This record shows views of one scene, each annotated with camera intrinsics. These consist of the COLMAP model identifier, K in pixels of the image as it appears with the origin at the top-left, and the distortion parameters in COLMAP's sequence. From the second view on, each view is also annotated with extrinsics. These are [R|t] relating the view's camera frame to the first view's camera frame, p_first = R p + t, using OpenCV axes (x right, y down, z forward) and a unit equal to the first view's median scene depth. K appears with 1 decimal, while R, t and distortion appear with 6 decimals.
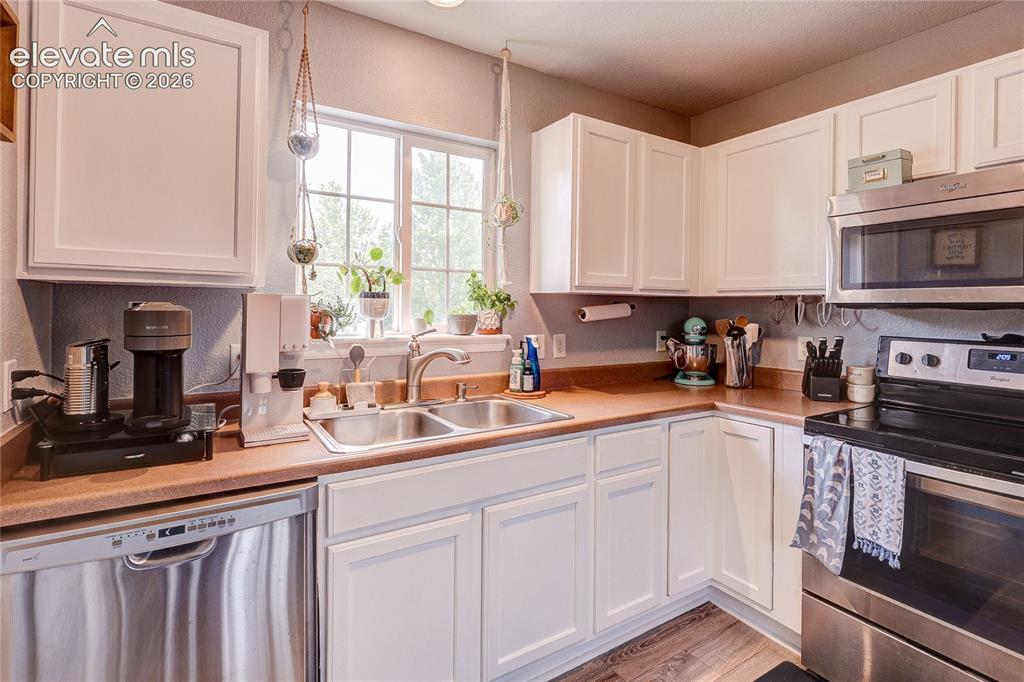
lens RADIAL K [[491.6, 0, 512.6], [0, 491.6, 315.5], [0, 0, 1]] dist [-0.000993, -0.000354]
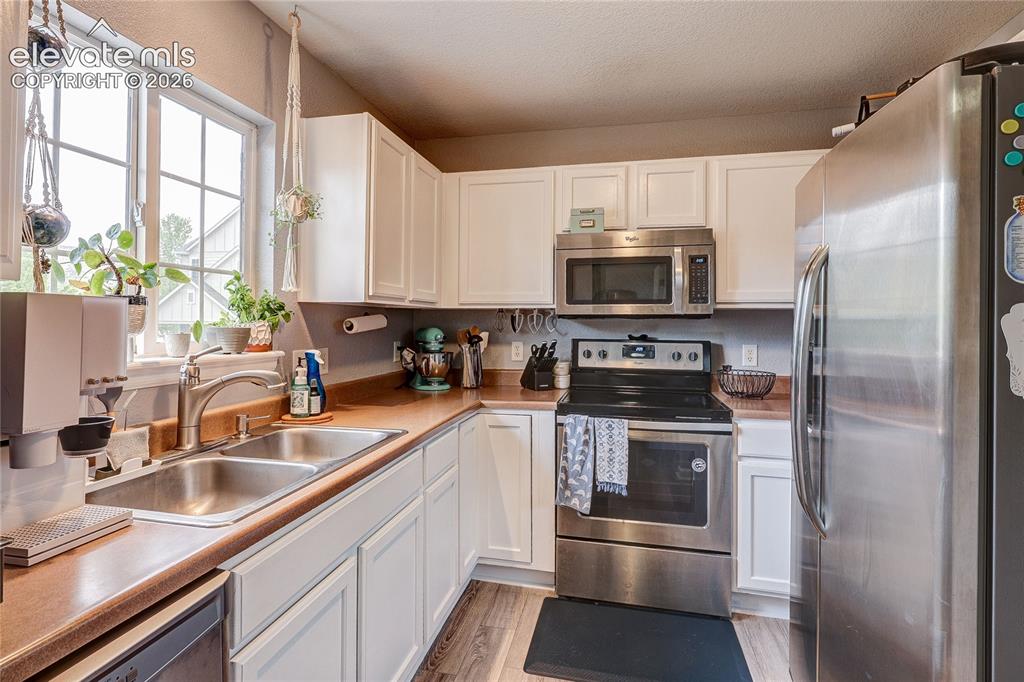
lens RADIAL K [[497.2, 0, 510.1], [0, 497.2, 324.7], [0, 0, 1]] dist [-0.002742, -0.000214]
pose [[0.708629, -0.010261, 0.705507, -0.359619], [0.015275, 0.999883, -0.000800, 0.000927], [-0.705416, 0.011344, 0.708703, 0.134249]]
